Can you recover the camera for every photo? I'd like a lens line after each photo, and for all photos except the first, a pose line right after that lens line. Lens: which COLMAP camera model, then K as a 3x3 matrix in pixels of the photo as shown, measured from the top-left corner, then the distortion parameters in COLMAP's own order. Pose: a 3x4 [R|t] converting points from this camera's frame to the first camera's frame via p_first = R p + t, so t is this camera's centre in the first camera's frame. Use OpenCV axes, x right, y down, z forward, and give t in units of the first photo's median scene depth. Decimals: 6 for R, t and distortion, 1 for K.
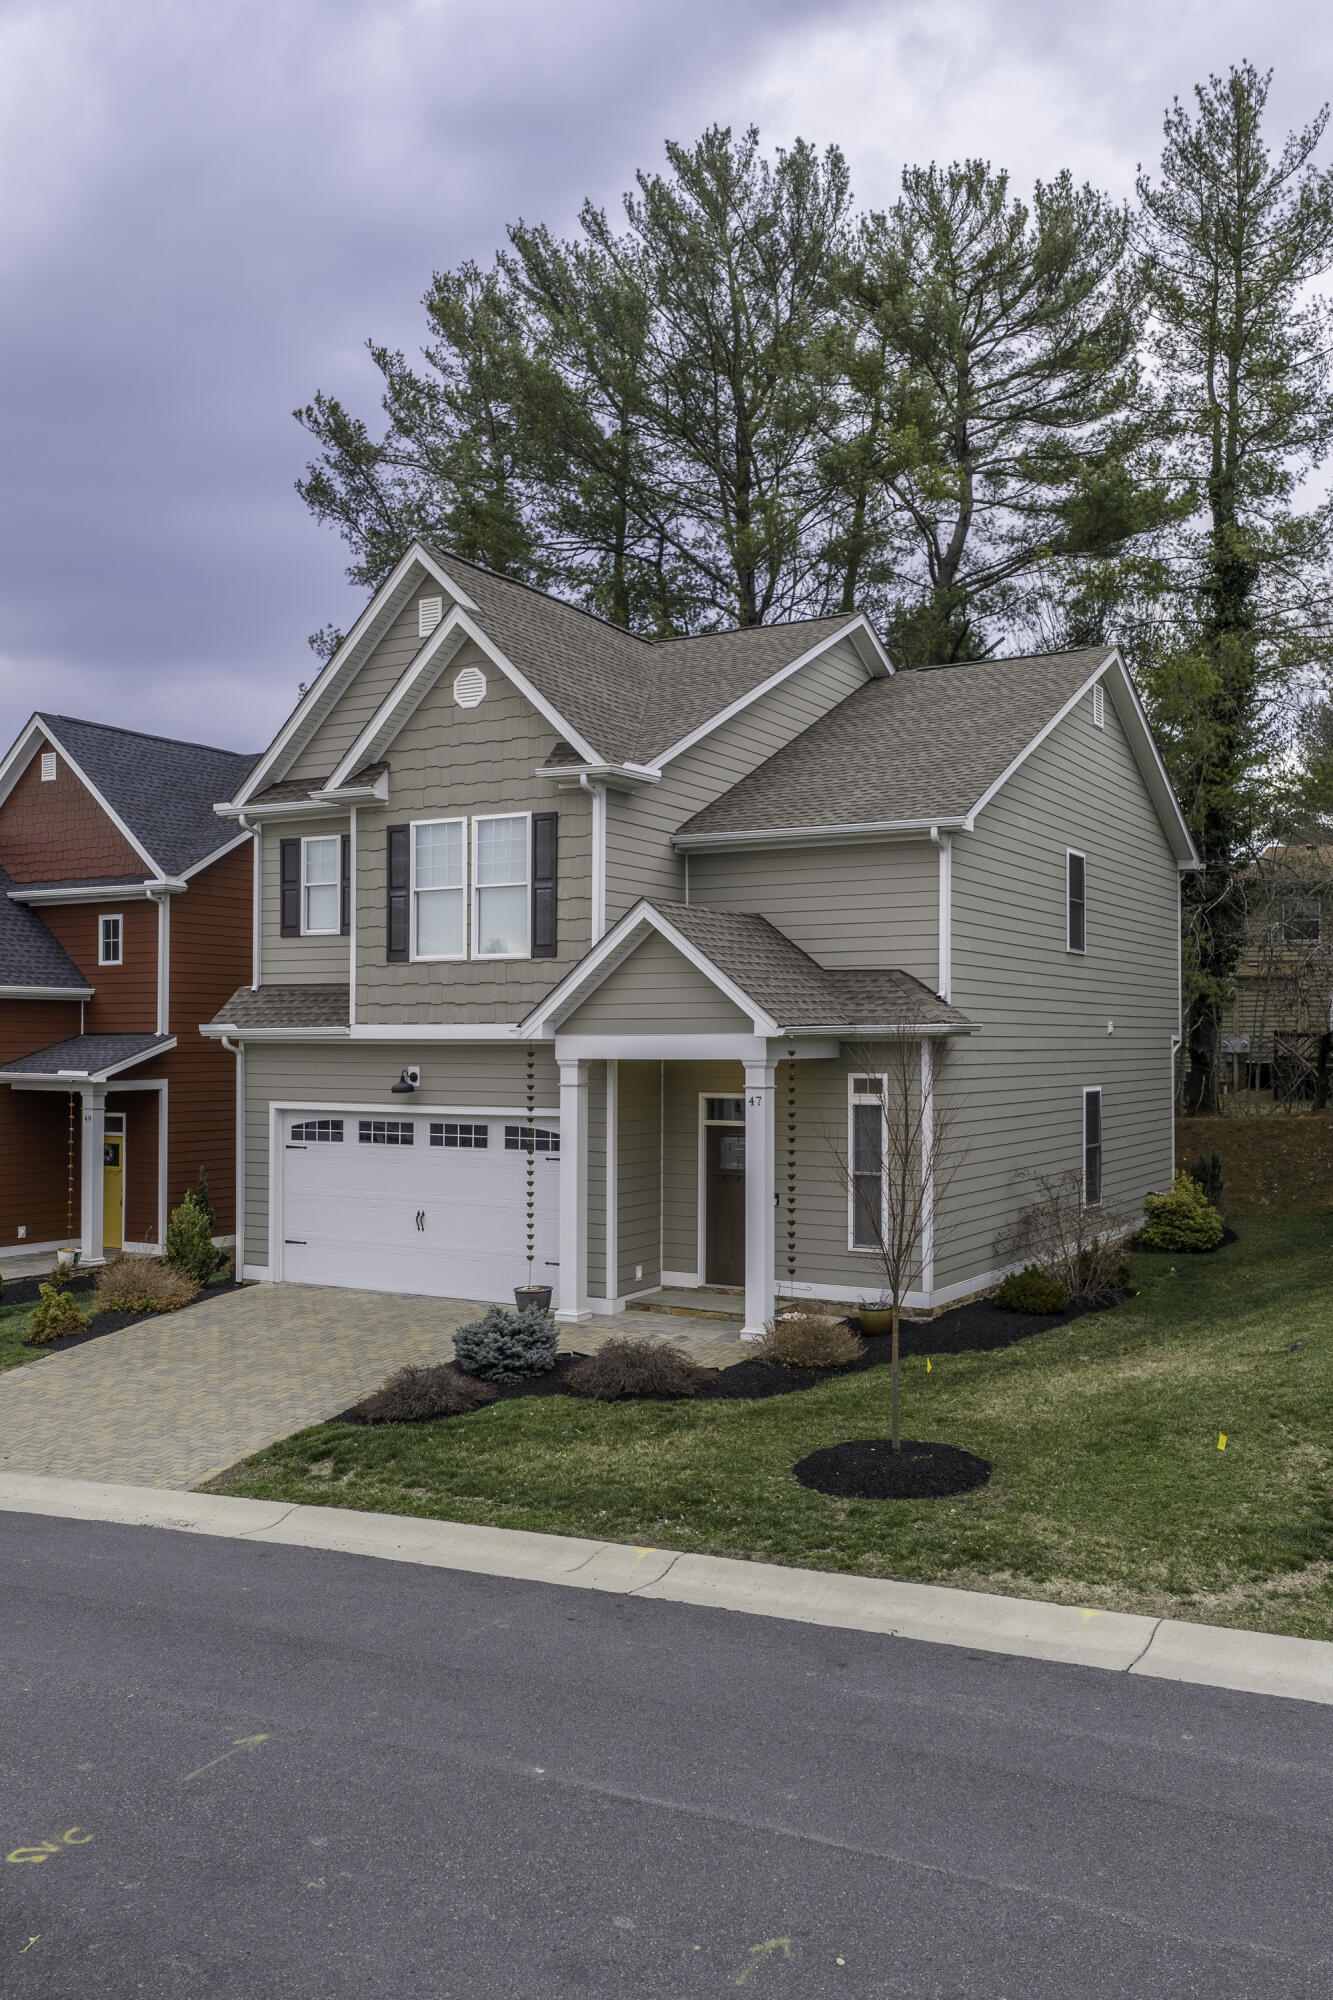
lens RADIAL K [[1687.2, 0, 674.6], [0, 1687.2, 1029.6], [0, 0, 1]] dist [0.008182, 0.000521]
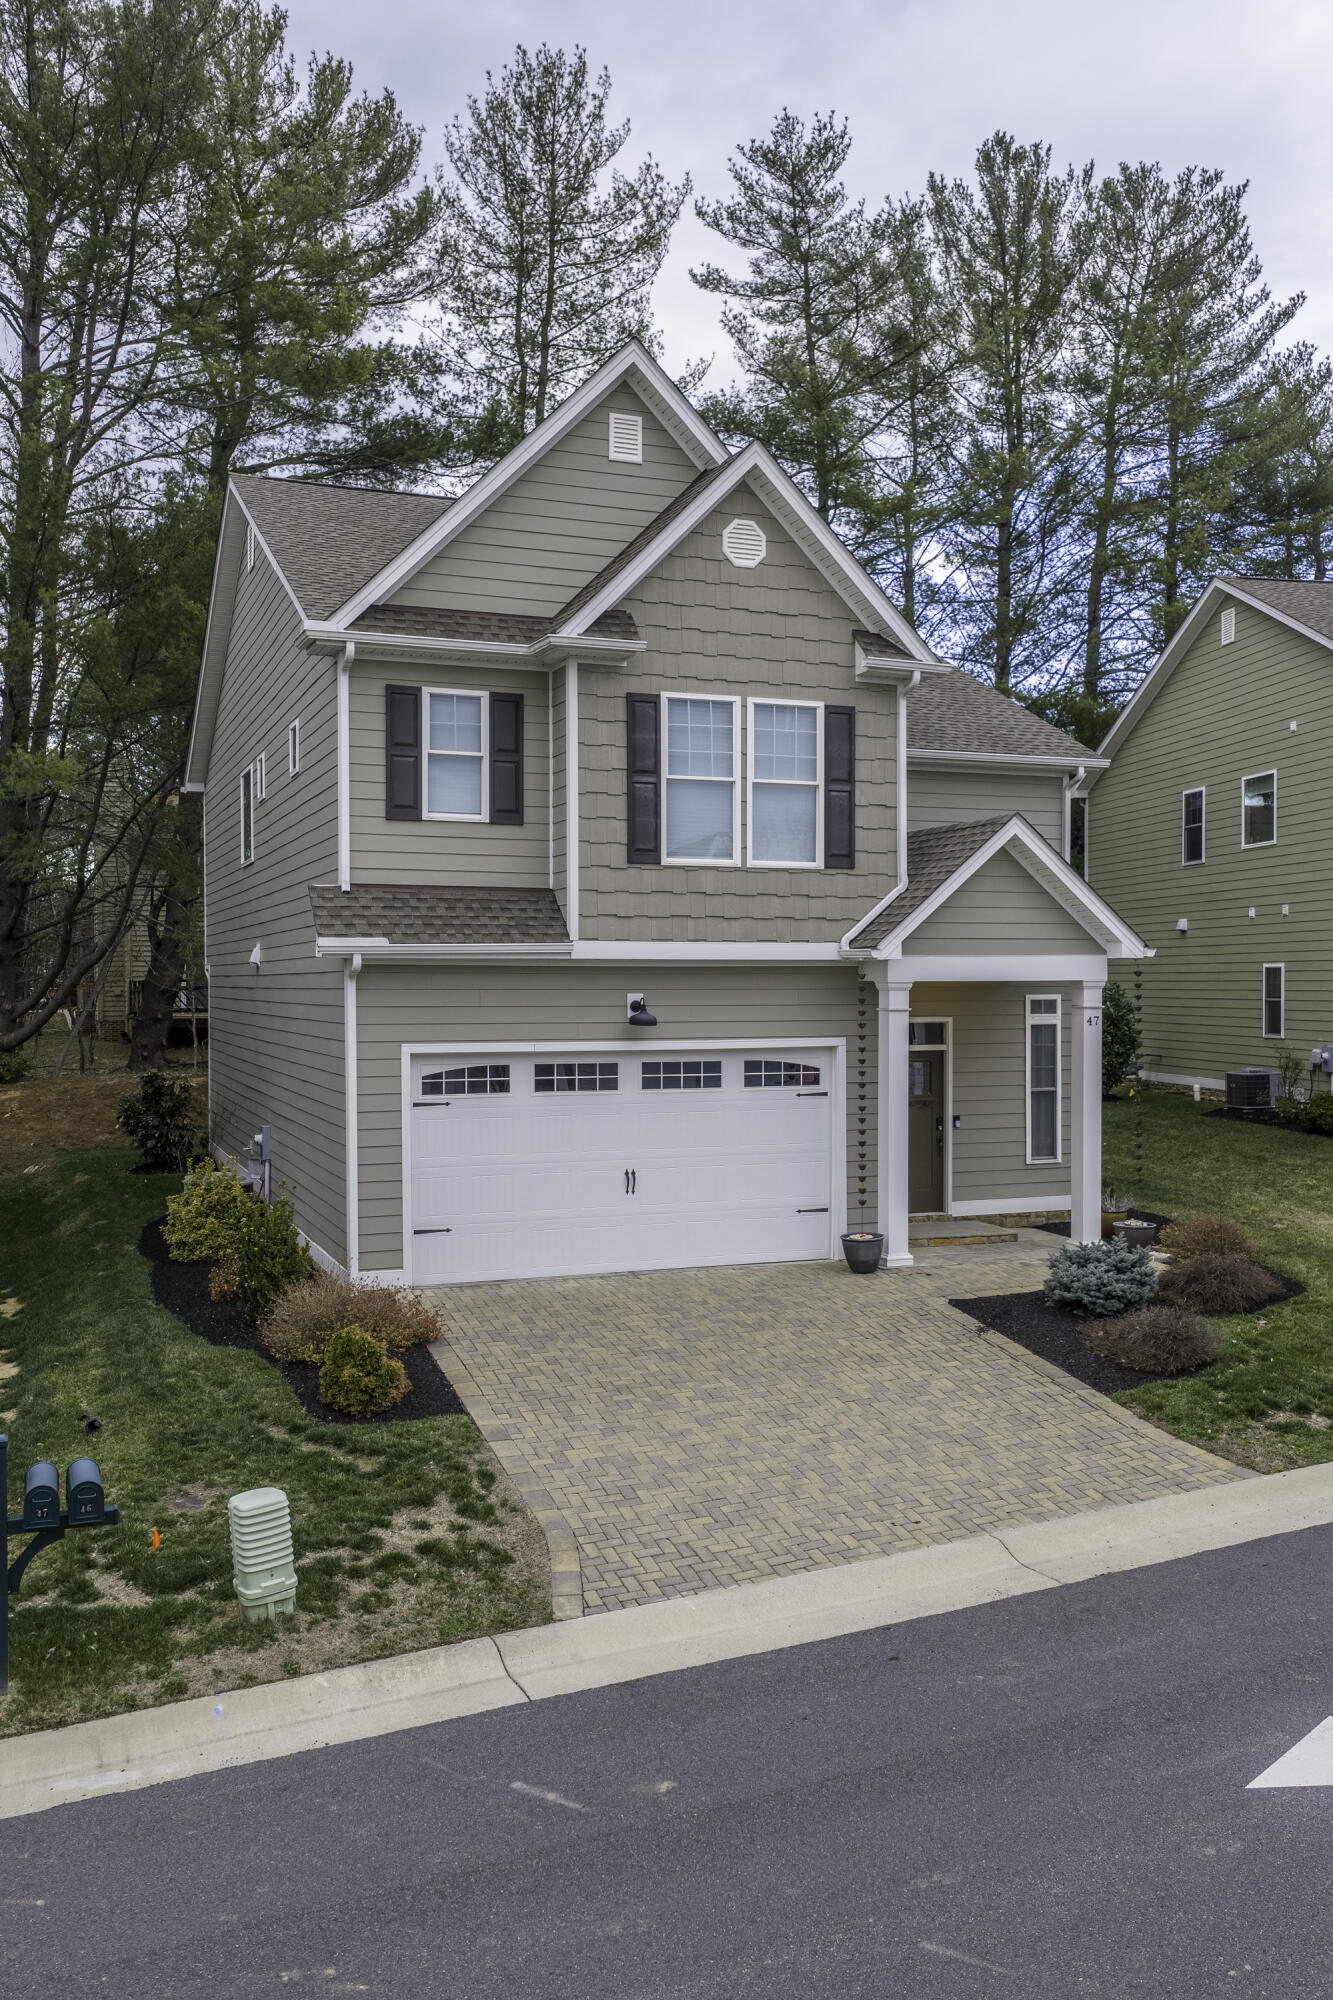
lens RADIAL K [[1634.9, 0, 669.8], [0, 1634.9, 1045.9], [0, 0, 1]] dist [0.016460, -0.003054]
pose [[0.624515, -0.030237, 0.780428, -0.777289], [-0.002053, 0.999183, 0.040356, 0.015477], [-0.781010, -0.026805, 0.623943, 0.501962]]
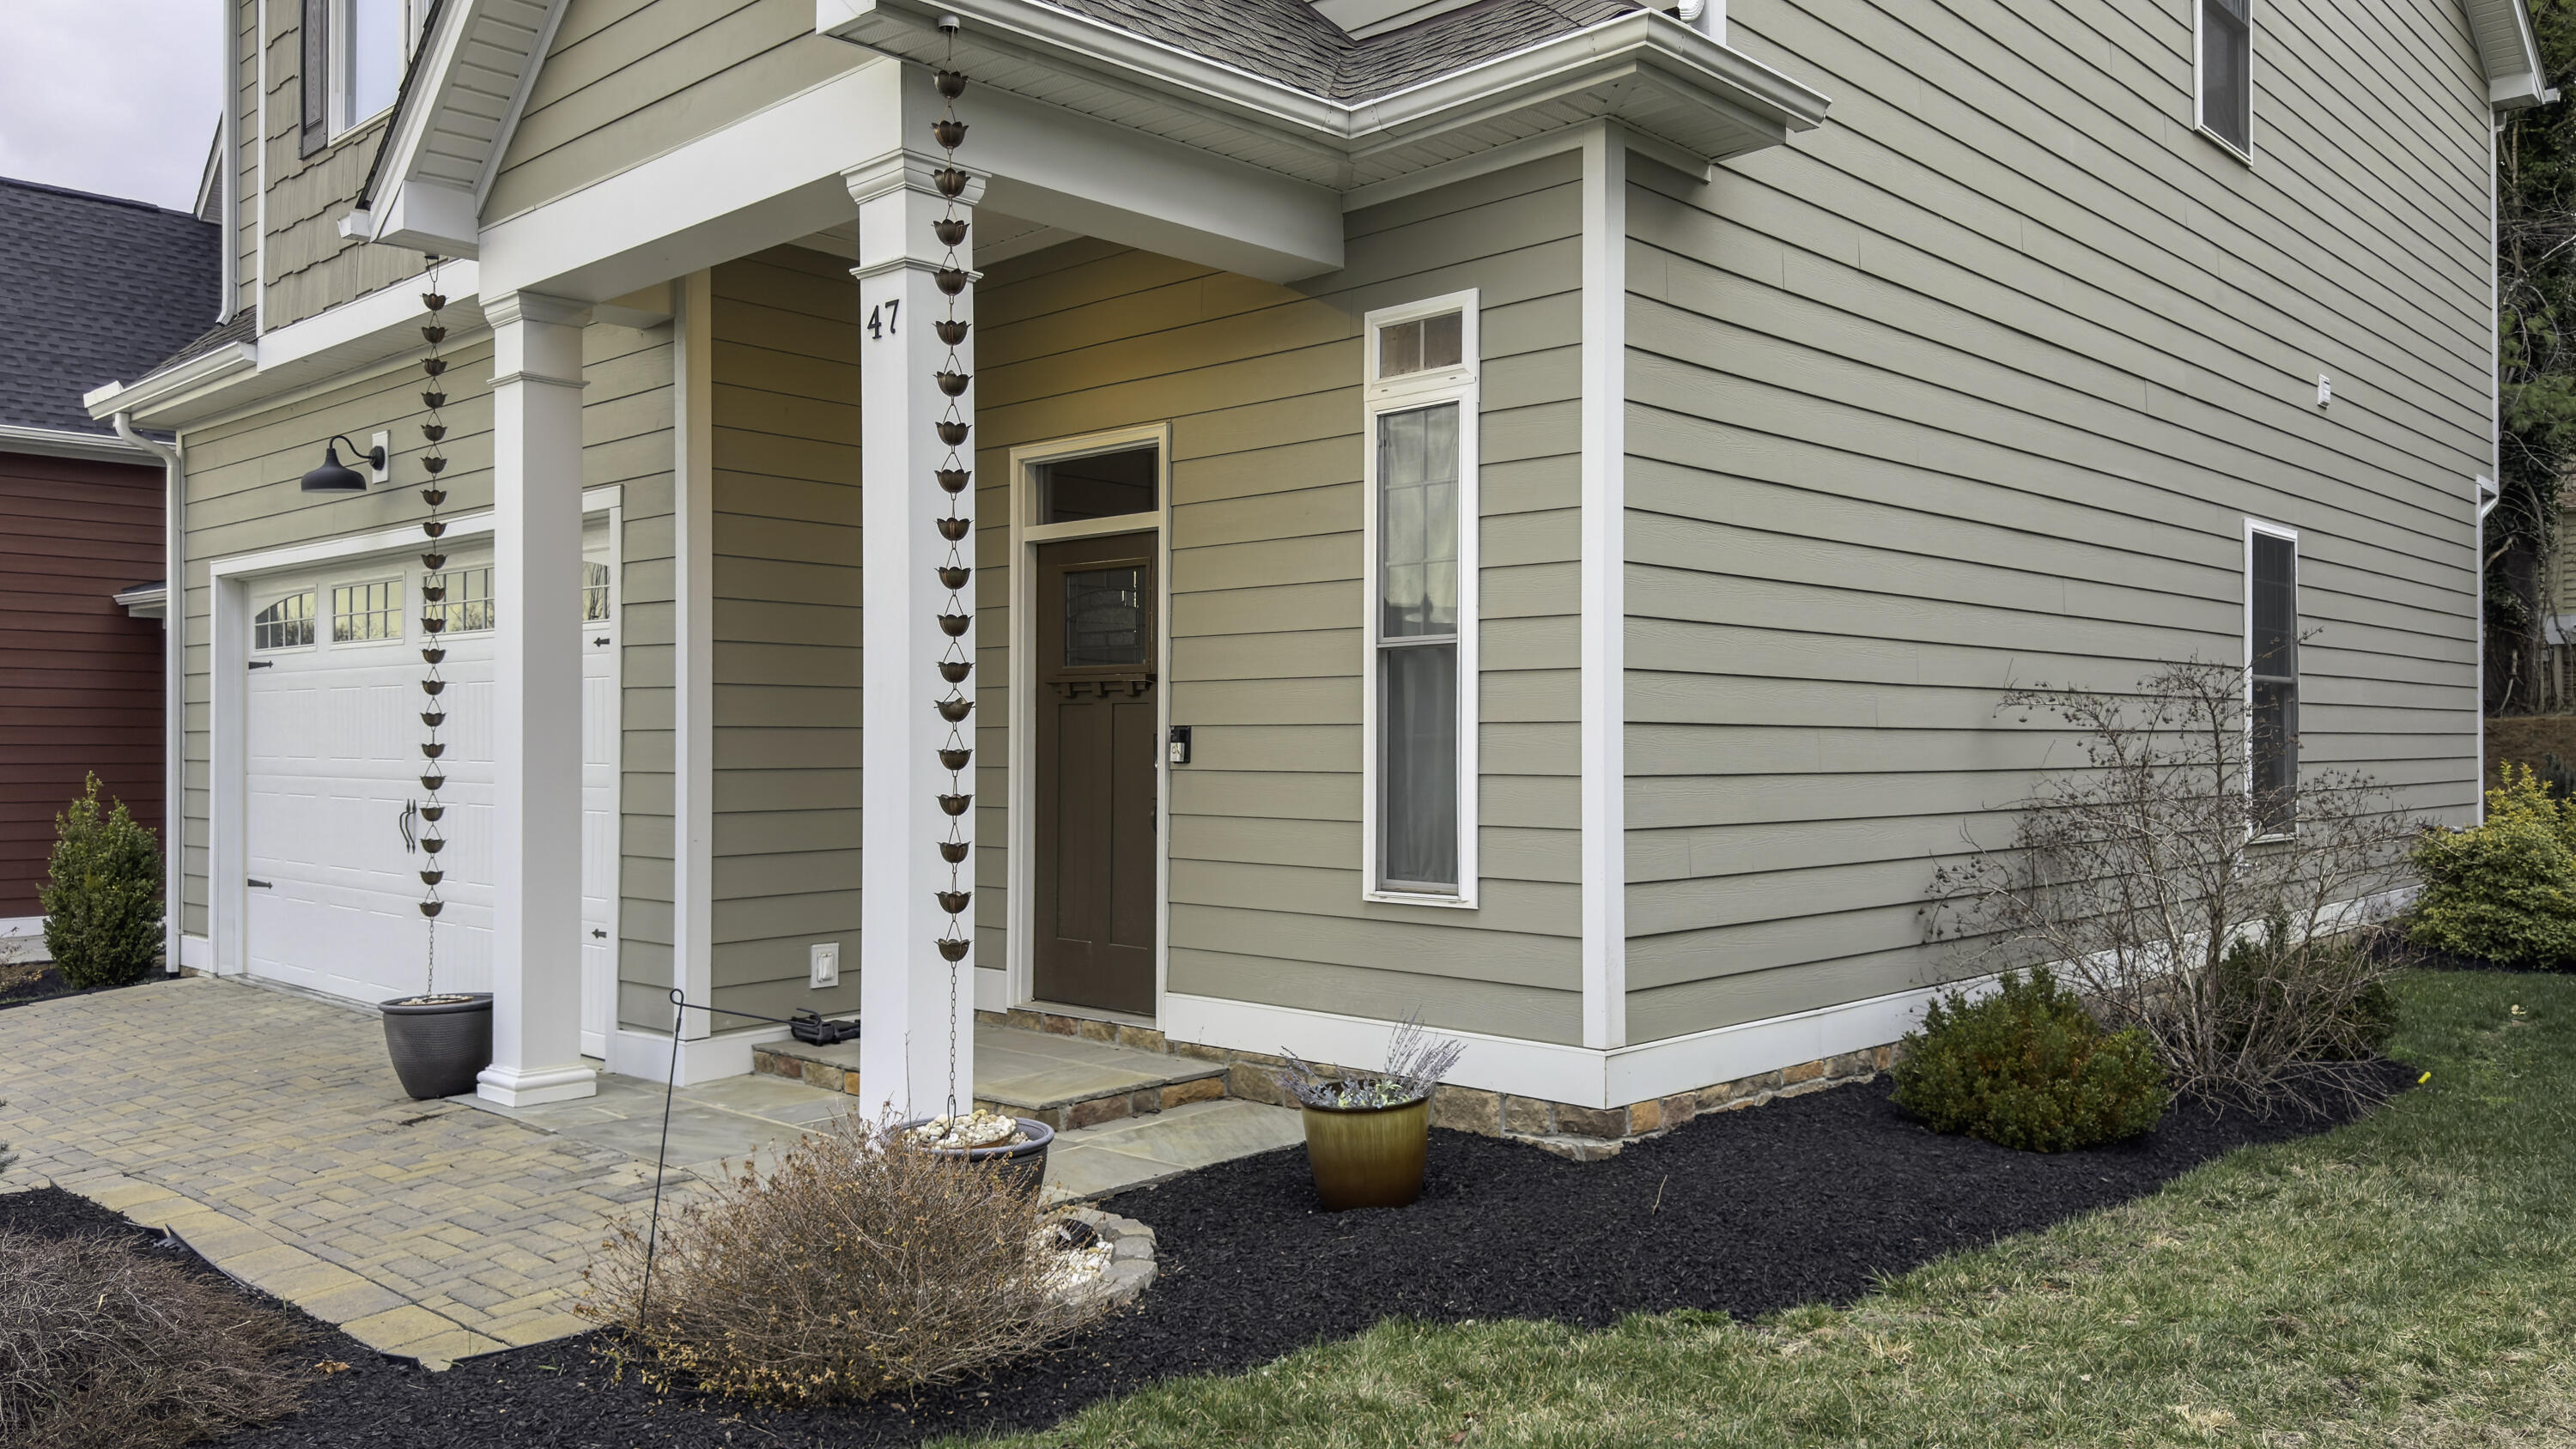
lens RADIAL K [[1939.6, 0, 1288.0], [0, 1939.6, 724.5], [0, 0, 1]] dist [0.076105, -0.077541]
pose [[0.974457, -0.003289, -0.224550, 0.155852], [0.003550, 0.999993, 0.000760, 0.092375], [0.224546, -0.001538, 0.974462, 0.614939]]
